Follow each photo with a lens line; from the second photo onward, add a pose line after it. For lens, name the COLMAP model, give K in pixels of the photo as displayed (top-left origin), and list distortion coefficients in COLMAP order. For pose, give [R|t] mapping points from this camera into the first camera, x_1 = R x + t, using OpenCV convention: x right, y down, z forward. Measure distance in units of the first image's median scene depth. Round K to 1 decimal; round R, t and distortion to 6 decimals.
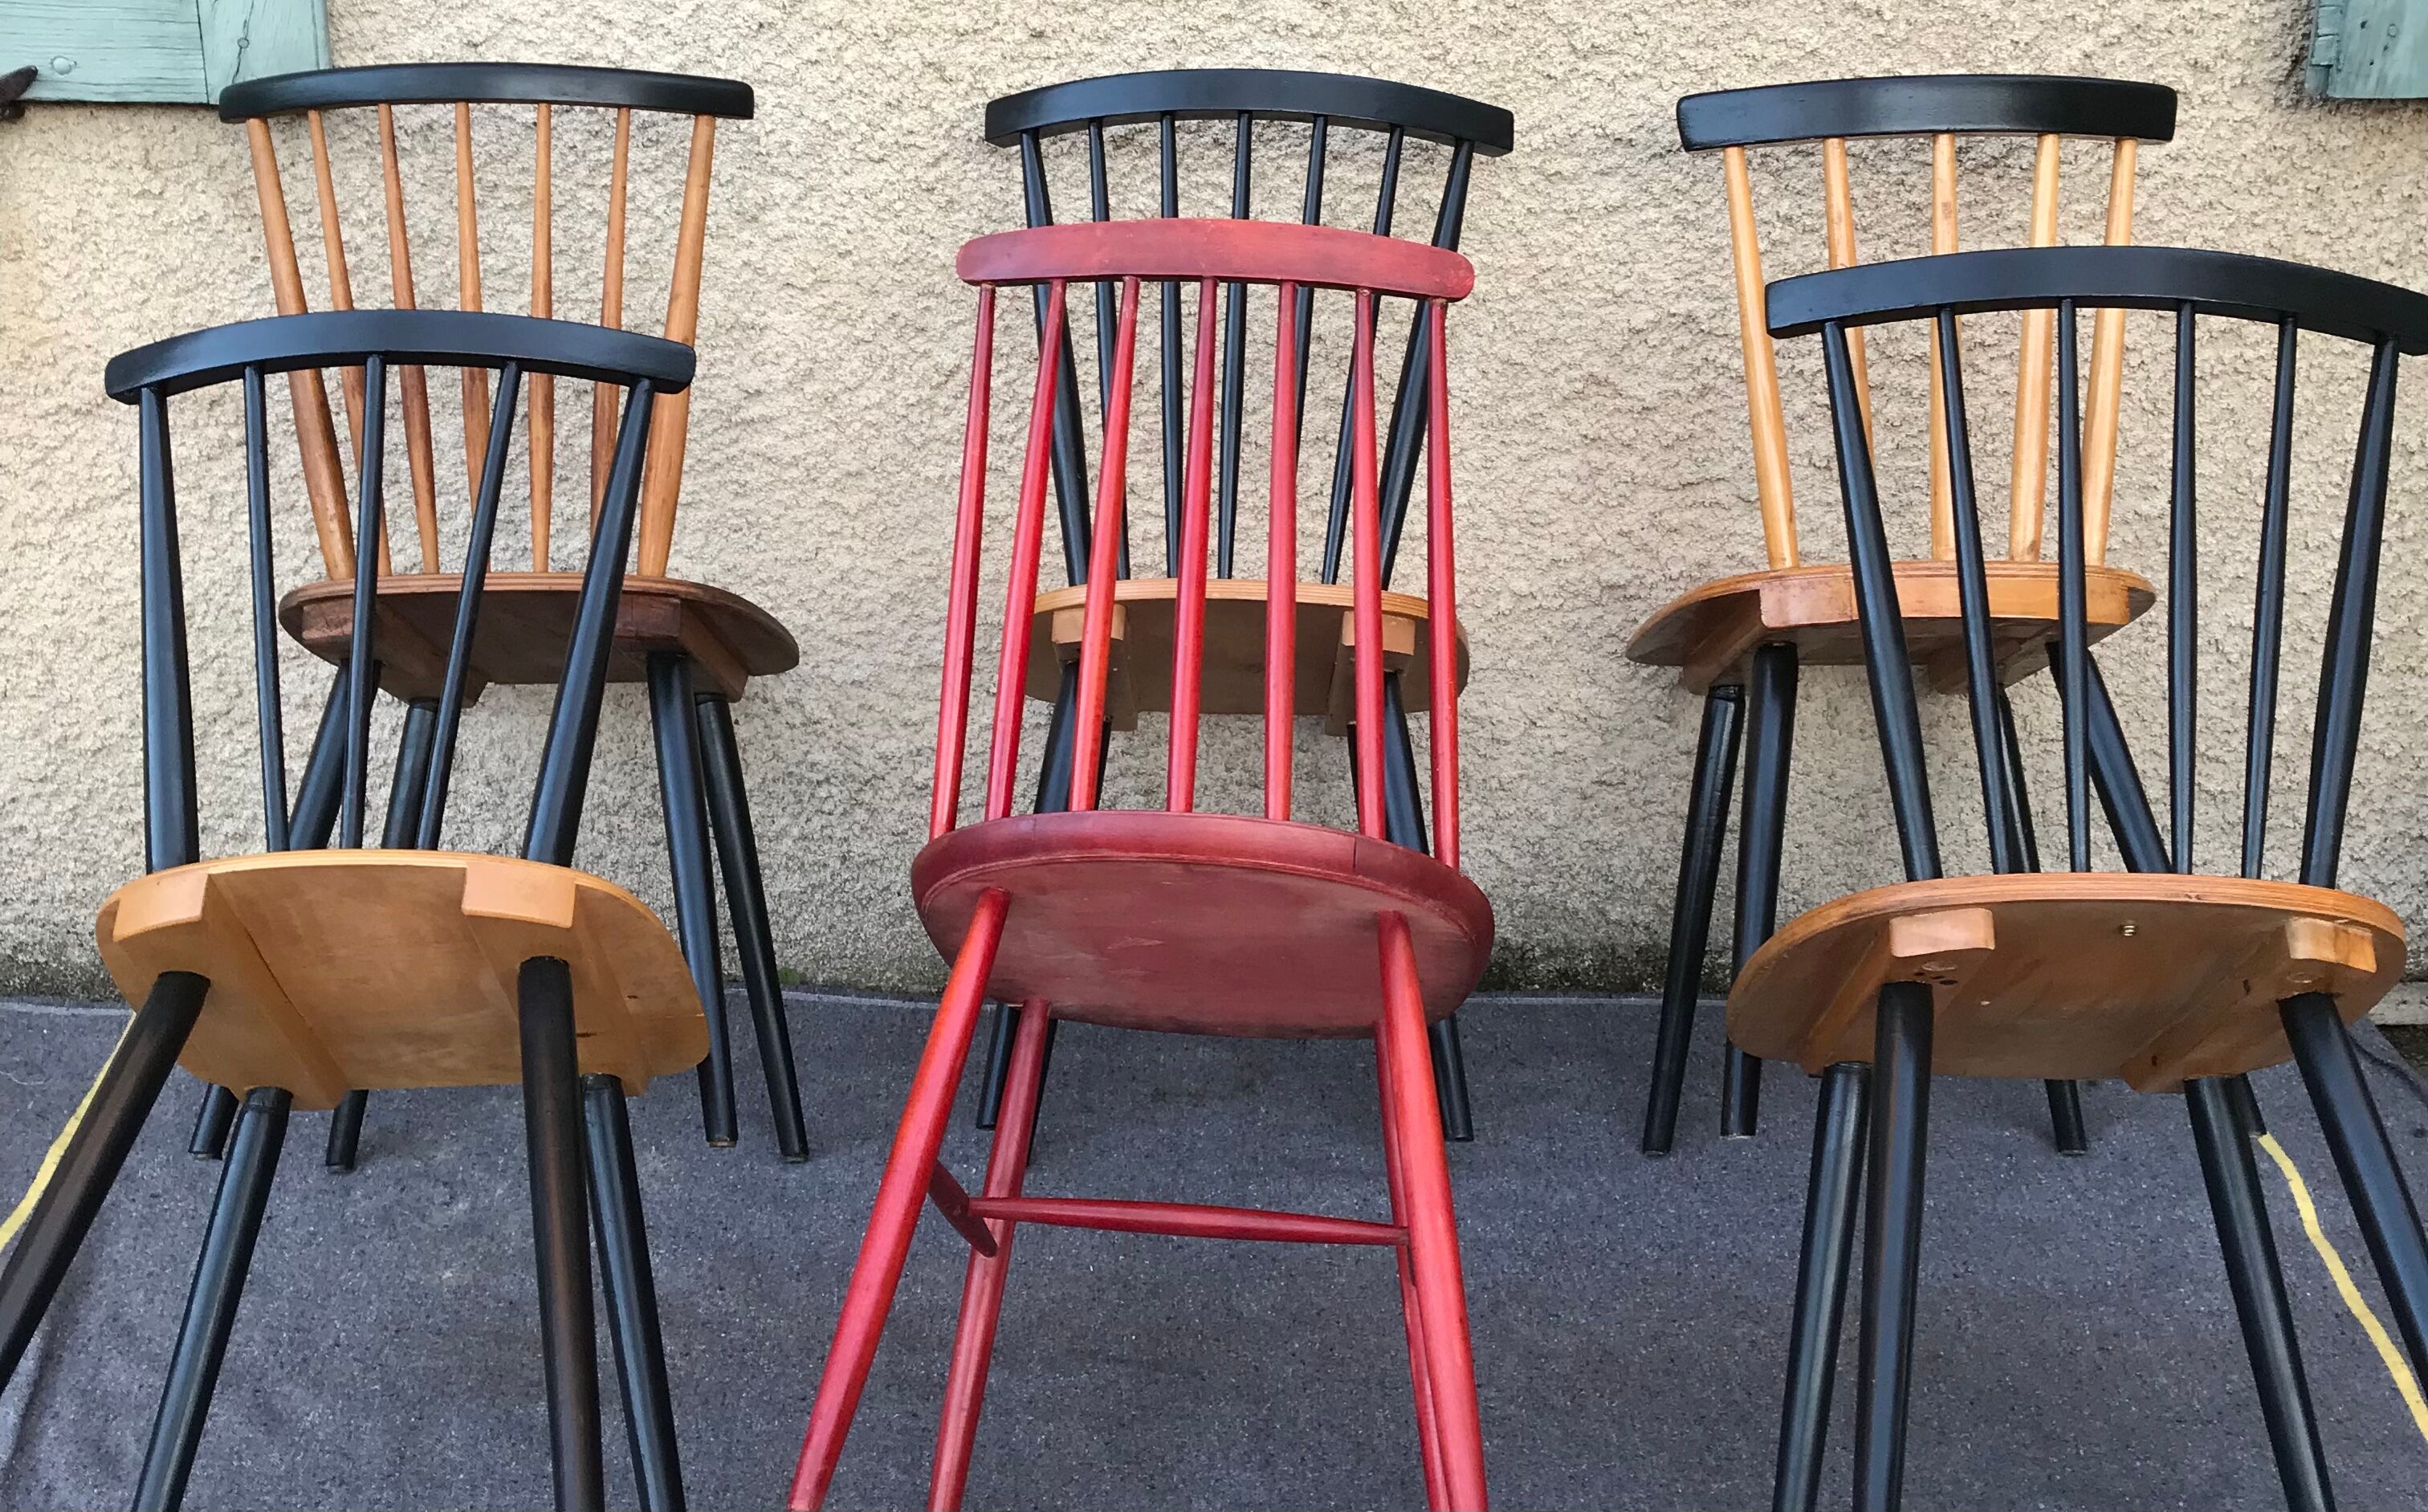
lens RADIAL K [[2583.9, 0, 1209.6], [0, 2583.9, 622.9], [0, 0, 1]] dist [0.037372, 0.000000]
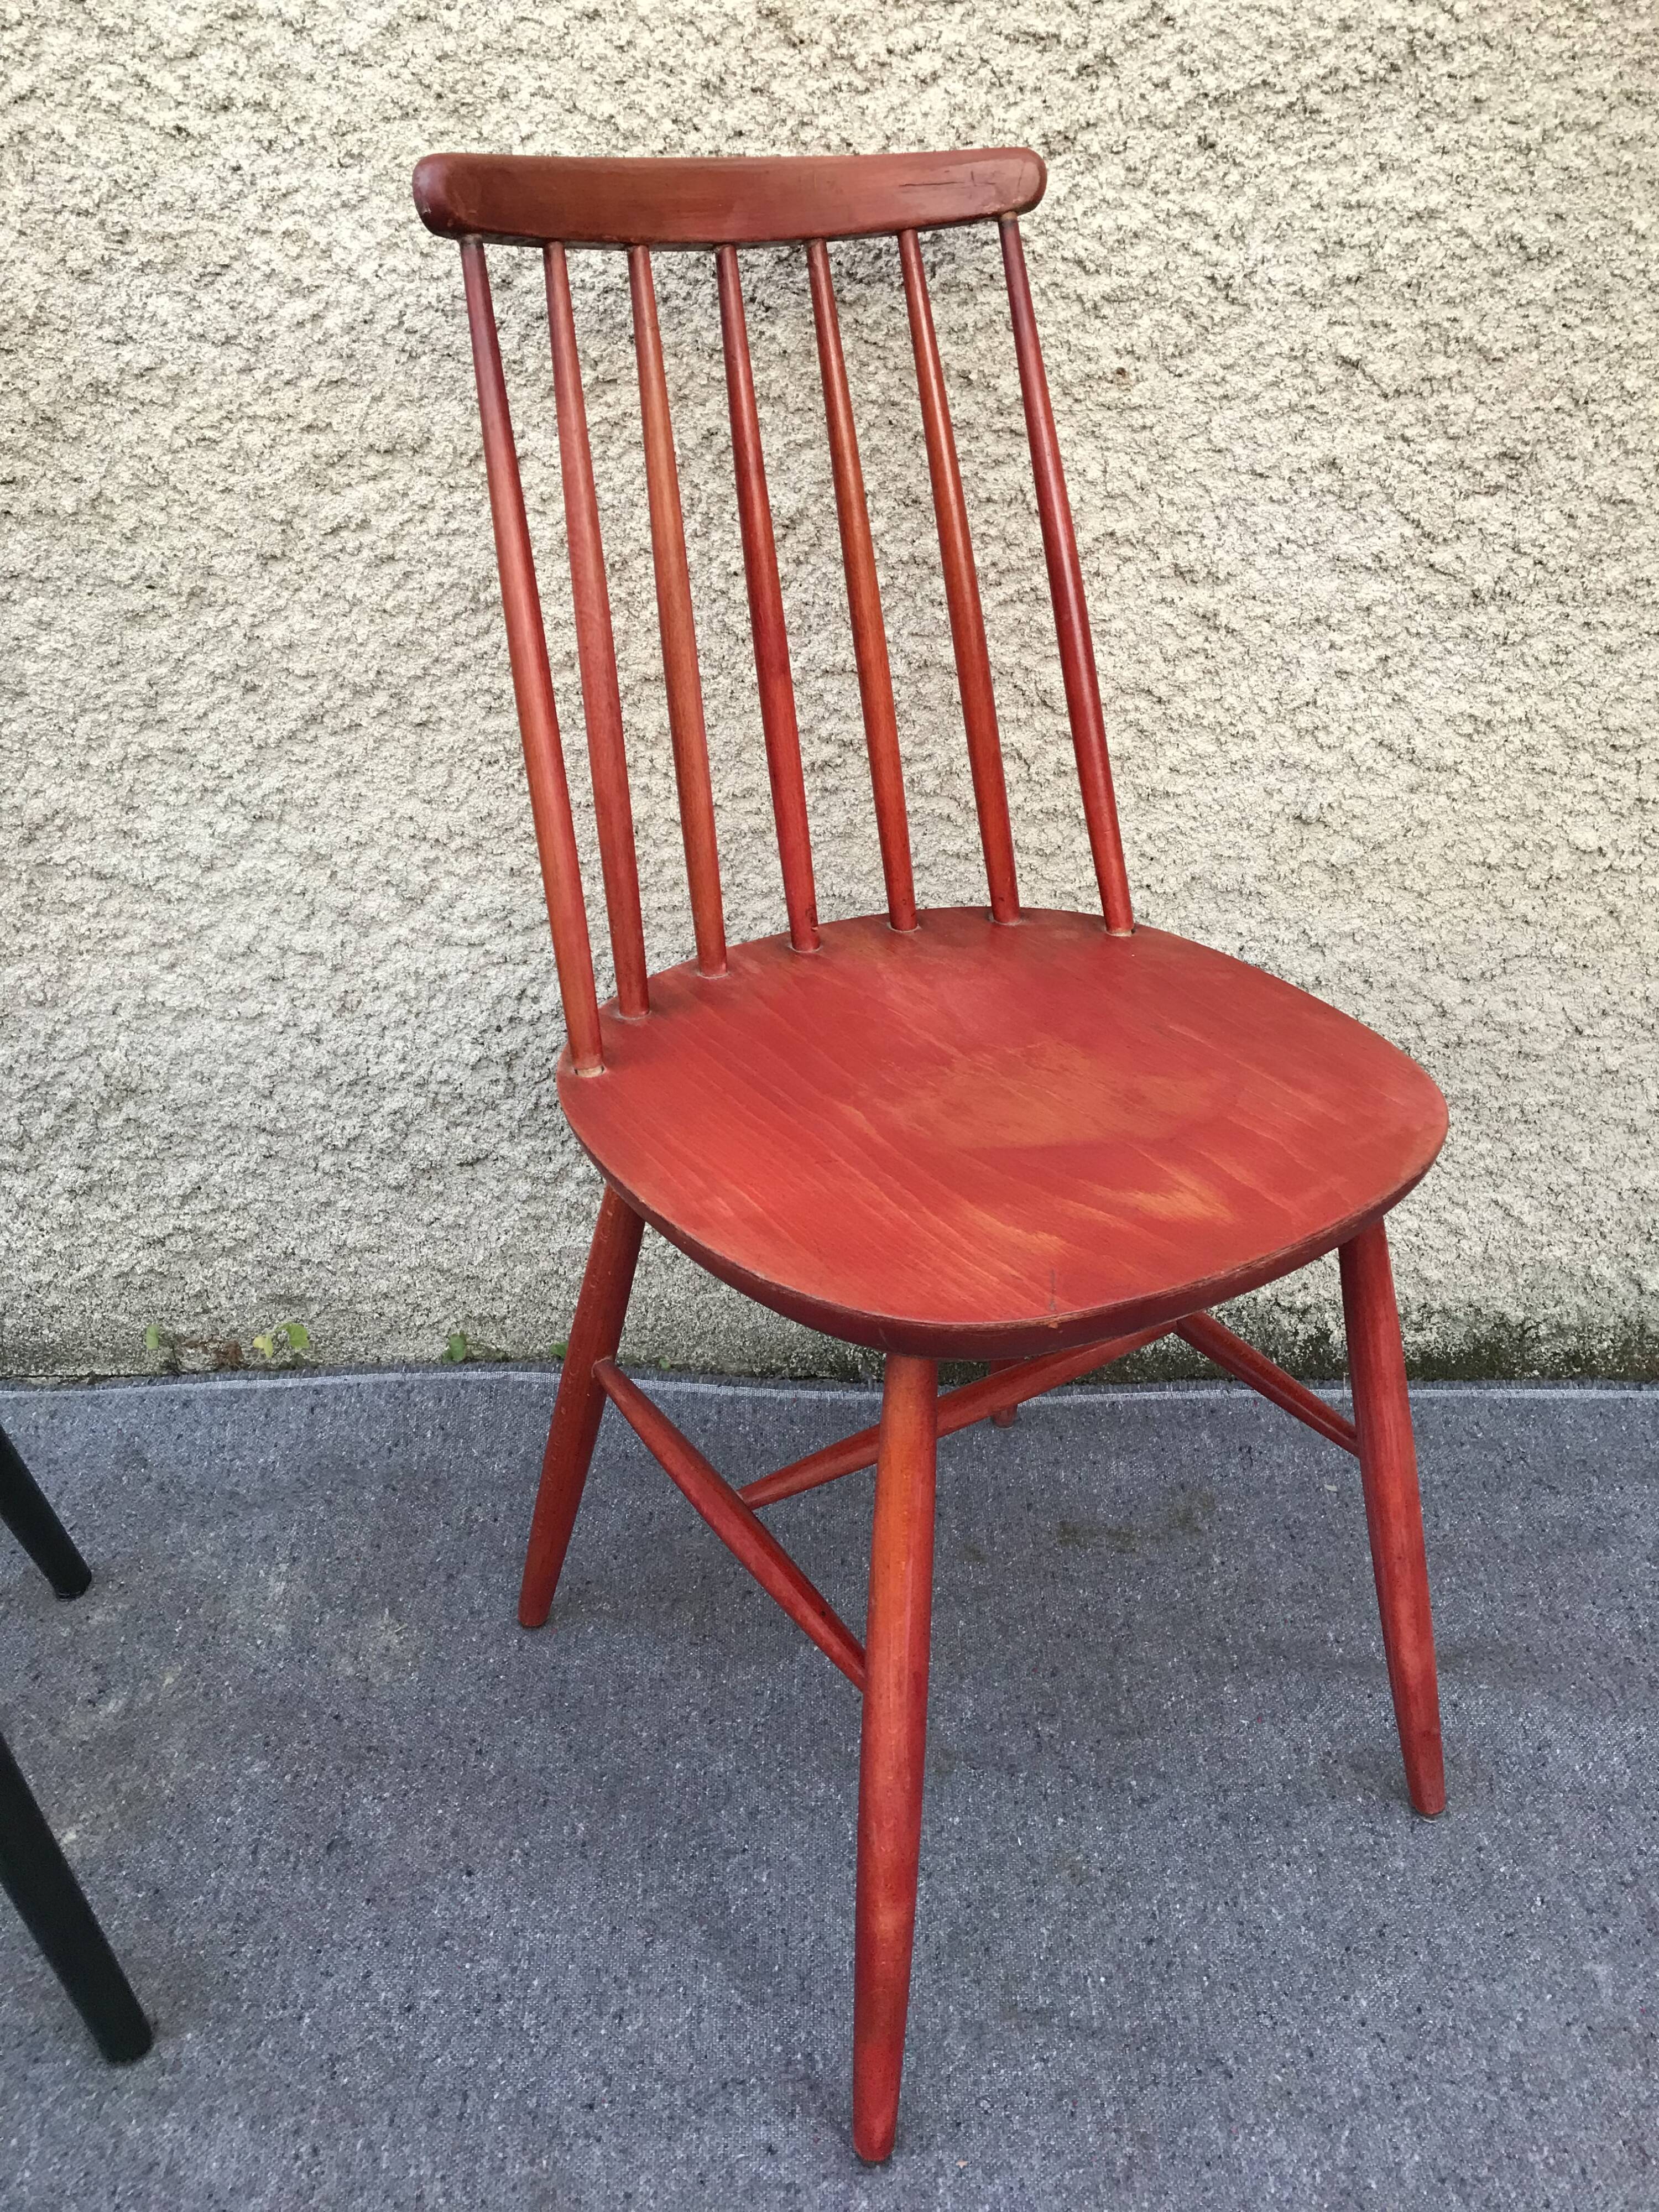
lens RADIAL K [[1793.7, 0, 828.3], [0, 1793.7, 1076.3], [0, 0, 1]] dist [0.024397, -0.018547]
pose [[0.999570, 0.001402, -0.029284, -0.077280], [0.000277, 0.998360, 0.057241, 0.023906], [0.029316, -0.057224, 0.997931, 0.517837]]
